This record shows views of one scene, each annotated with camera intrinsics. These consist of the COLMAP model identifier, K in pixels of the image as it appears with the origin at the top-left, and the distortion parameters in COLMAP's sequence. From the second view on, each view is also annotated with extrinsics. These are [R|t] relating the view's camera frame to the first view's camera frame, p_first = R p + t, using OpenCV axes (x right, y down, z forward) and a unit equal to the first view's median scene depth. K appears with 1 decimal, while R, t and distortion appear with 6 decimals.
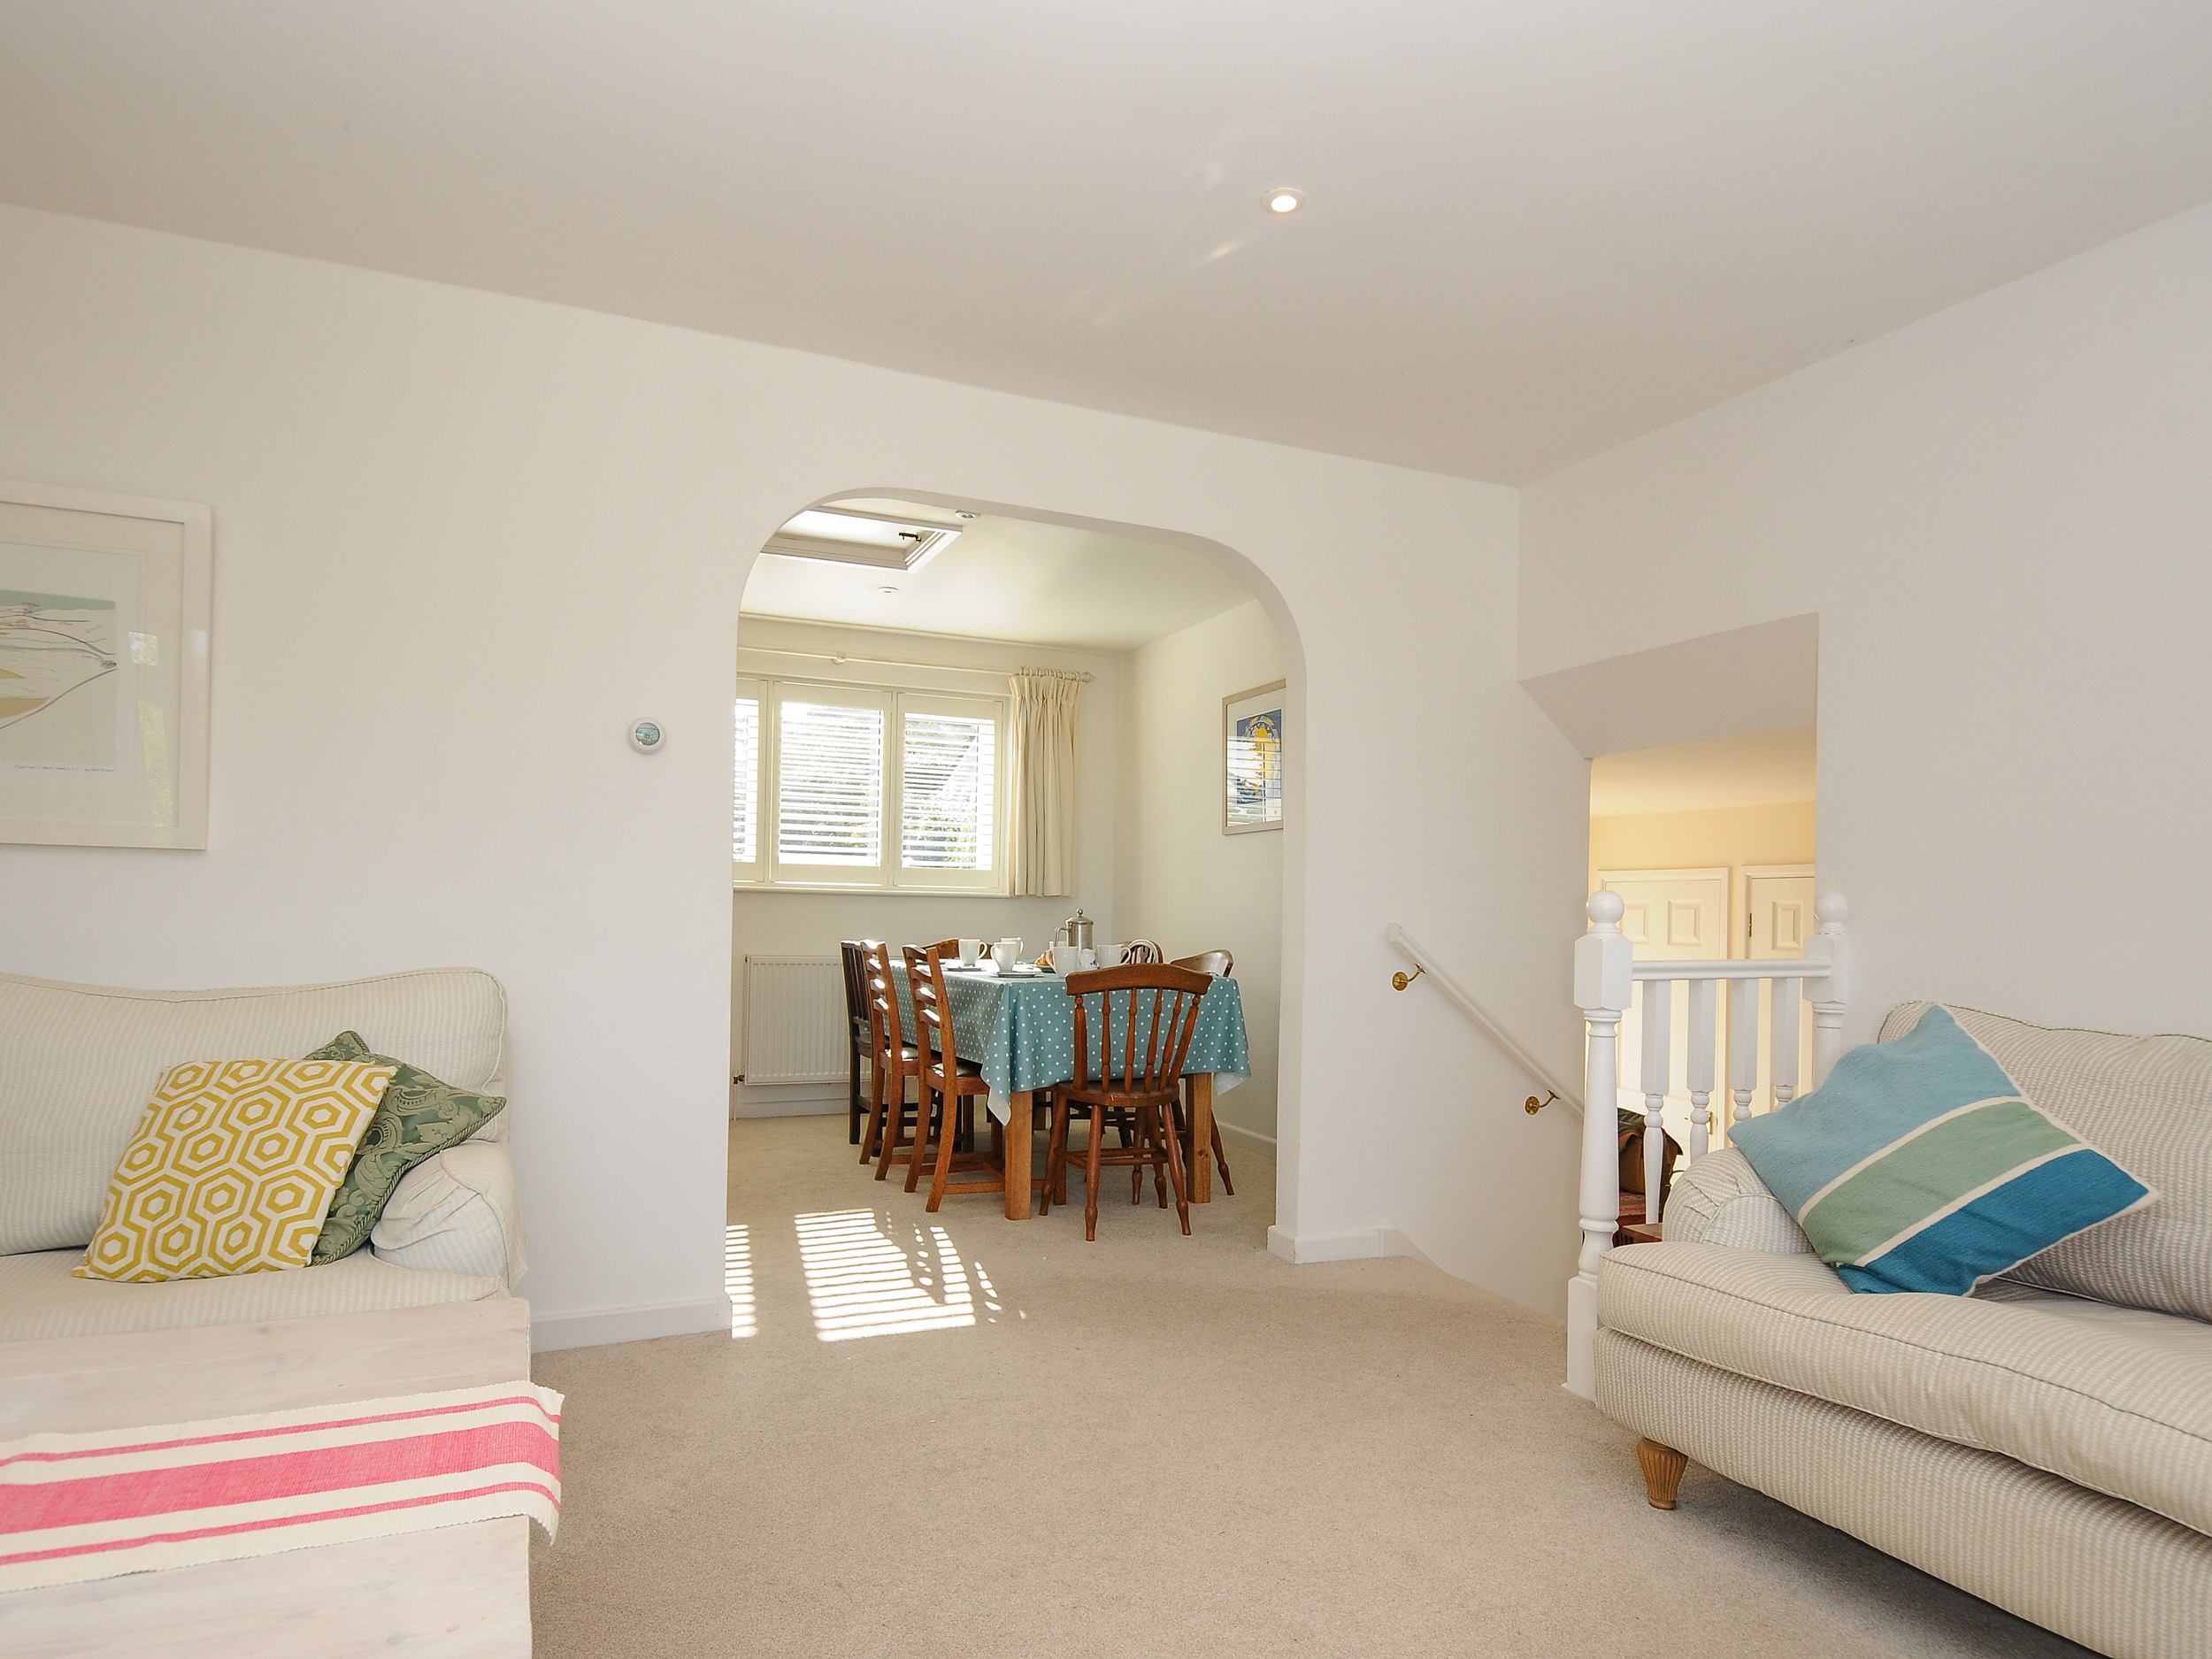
lens RADIAL K [[1331.5, 0, 1137.5], [0, 1331.5, 827.6], [0, 0, 1]] dist [0.015013, -0.021755]
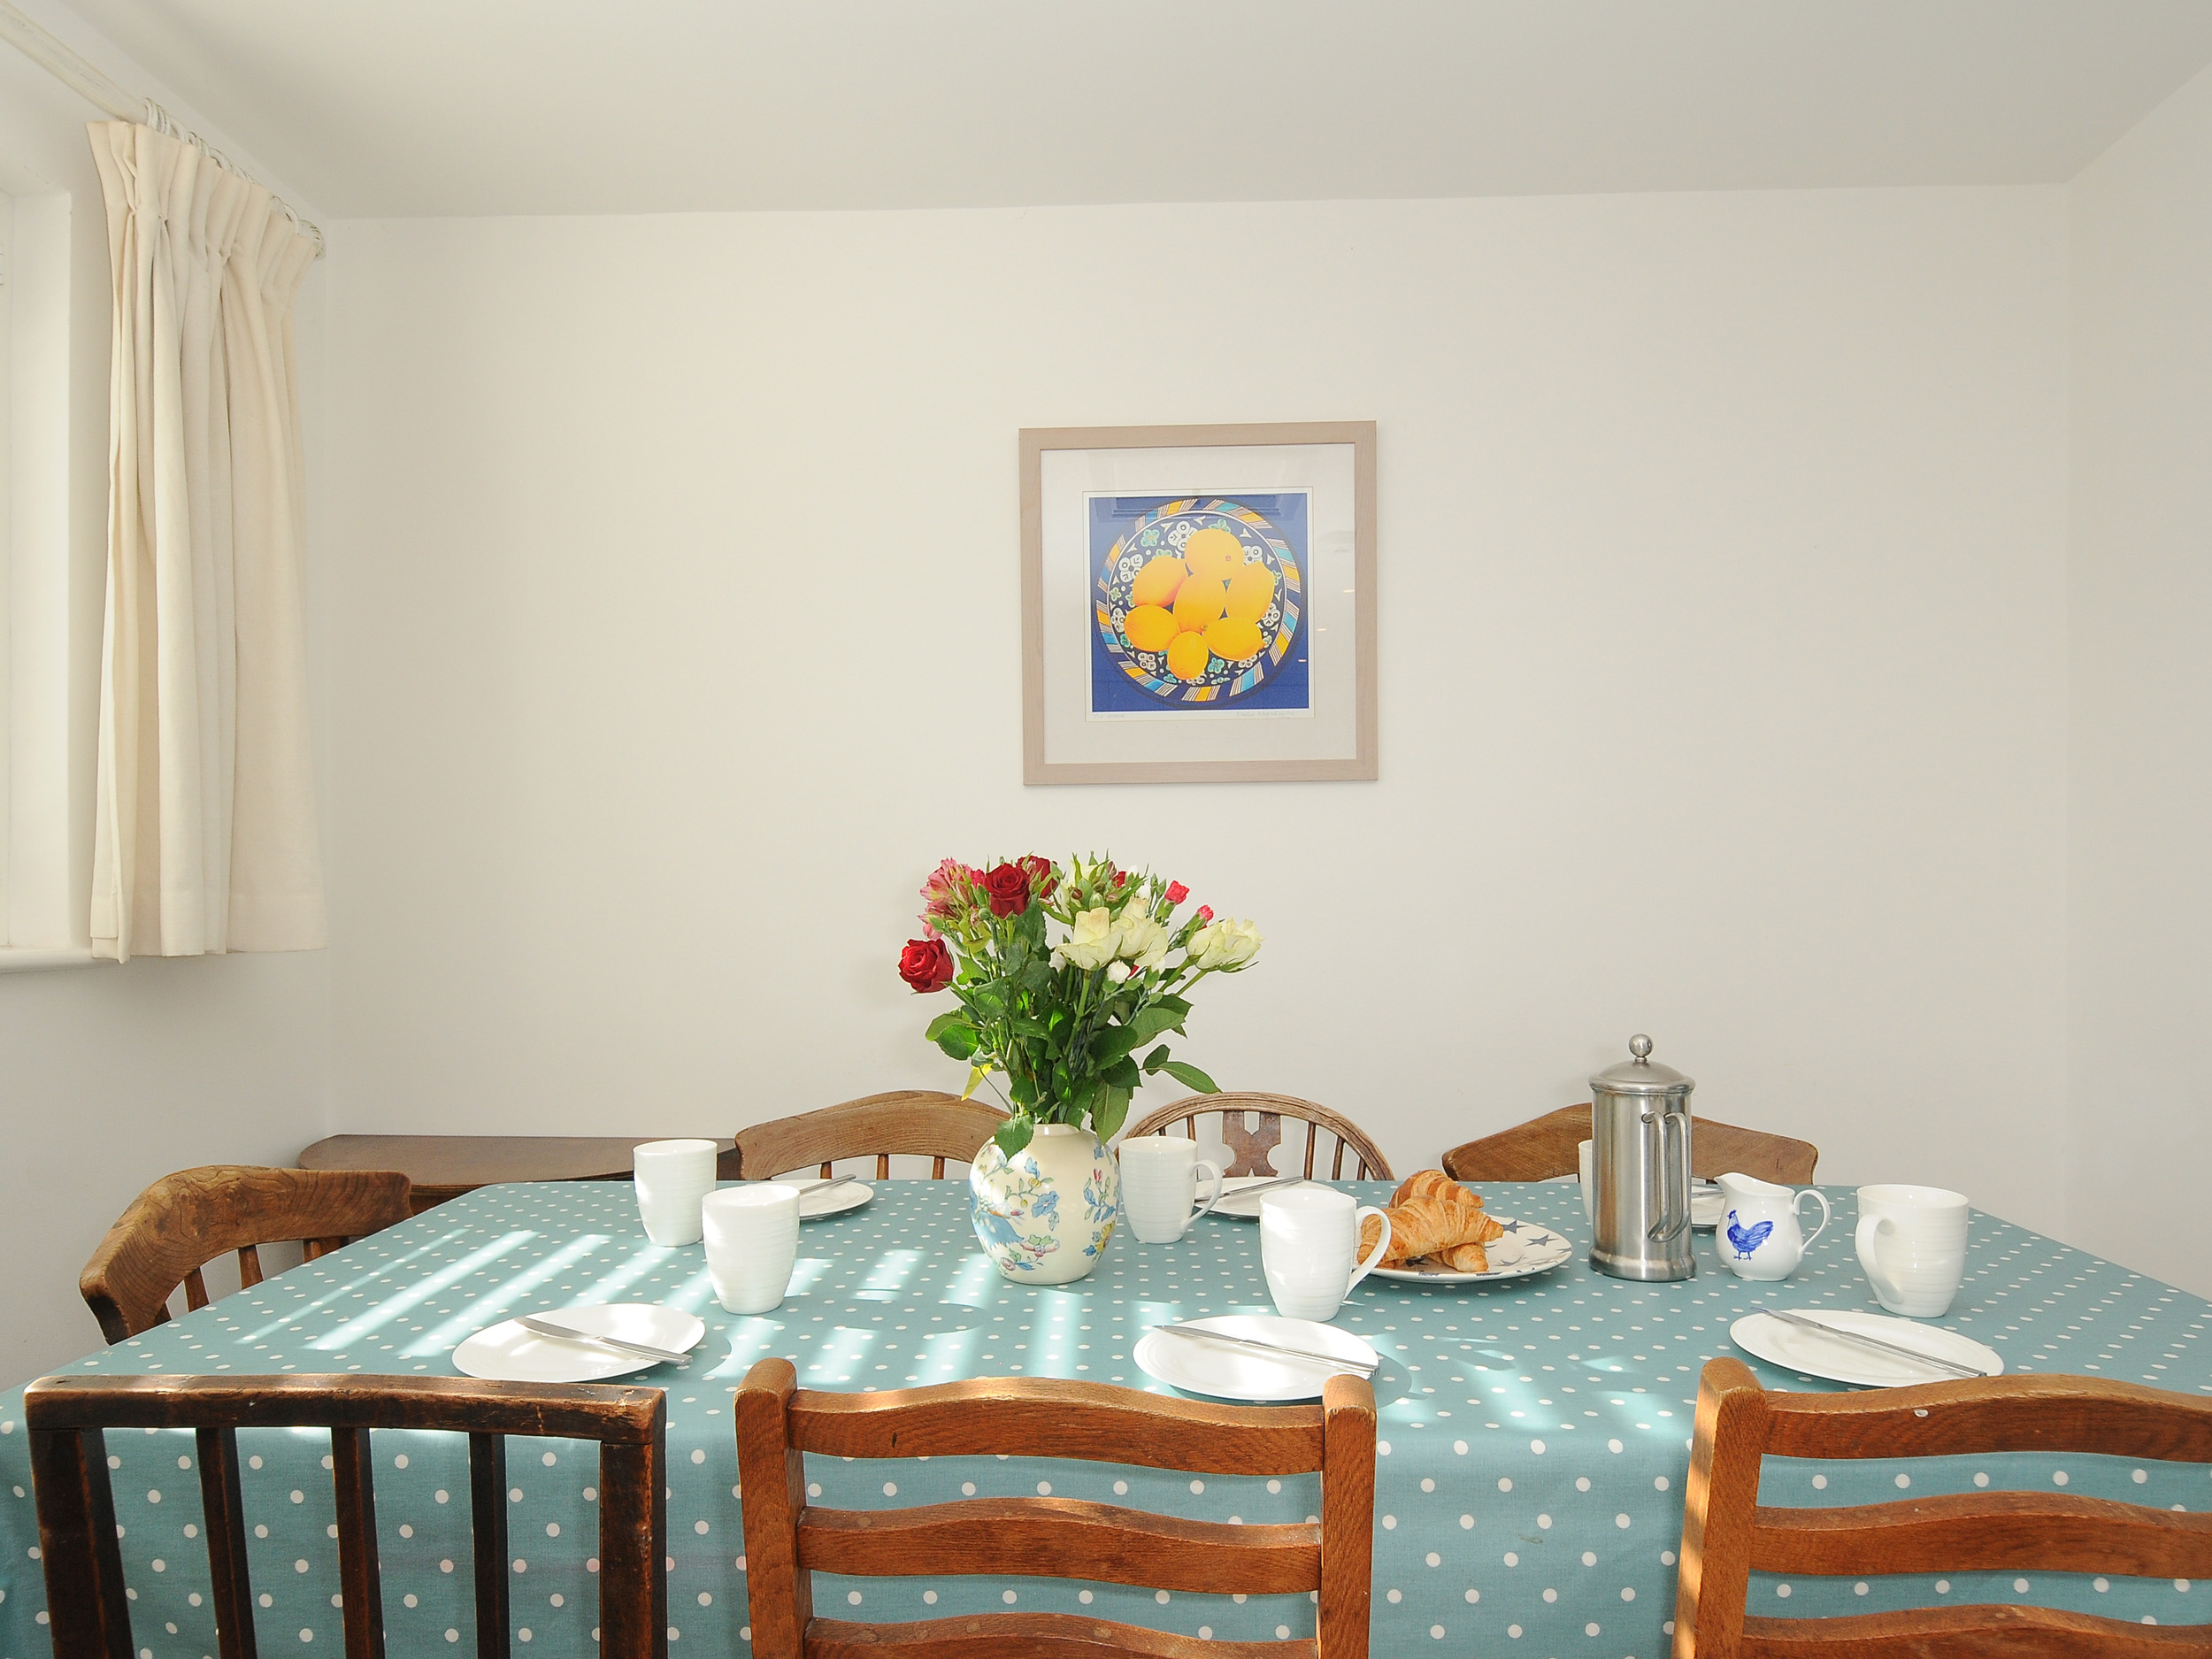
lens RADIAL K [[1331.5, 0, 1137.5], [0, 1331.5, 827.6], [0, 0, 1]] dist [0.015013, -0.021755]
pose [[0.440496, 0.010009, 0.897699, -0.242594], [-0.045491, 0.998902, 0.011184, 0.010999], [-0.896601, -0.045764, 0.440468, 0.721321]]
